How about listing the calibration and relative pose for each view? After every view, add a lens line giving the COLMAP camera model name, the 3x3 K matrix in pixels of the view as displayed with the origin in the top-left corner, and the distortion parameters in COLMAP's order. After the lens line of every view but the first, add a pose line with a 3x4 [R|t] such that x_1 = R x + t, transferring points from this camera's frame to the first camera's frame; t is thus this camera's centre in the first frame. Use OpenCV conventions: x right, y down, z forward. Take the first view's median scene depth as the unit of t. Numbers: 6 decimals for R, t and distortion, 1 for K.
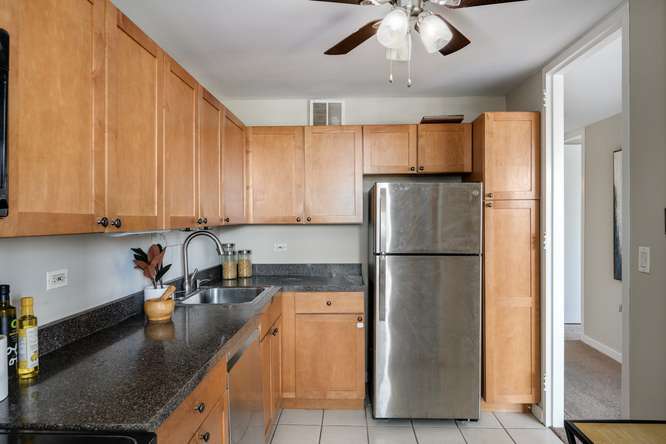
lens RADIAL K [[418.8, 0, 333.0], [0, 418.8, 222.0], [0, 0, 1]] dist [-0.001757, -0.001370]
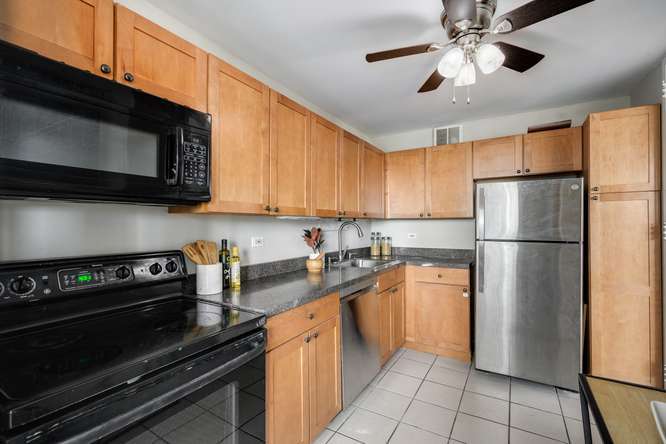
lens RADIAL K [[297.4, 0, 333.0], [0, 297.4, 222.0], [0, 0, 1]] dist [-0.000087, -0.000036]
pose [[0.874552, -0.004028, -0.484915, 0.151688], [-0.002835, 0.999906, -0.013418, 0.033904], [0.484924, 0.013109, 0.874458, -0.005599]]
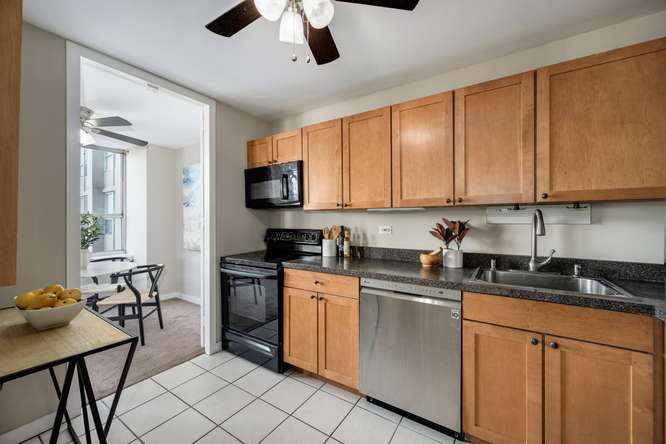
lens RADIAL K [[262.2, 0, 333.0], [0, 262.2, 222.0], [0, 0, 1]] dist [0.000222, 0.000038]
pose [[-0.512117, 0.003811, -0.858907, 0.384334], [-0.004567, 0.999964, 0.007159, 0.043129], [0.858903, 0.007589, -0.512081, 0.782138]]
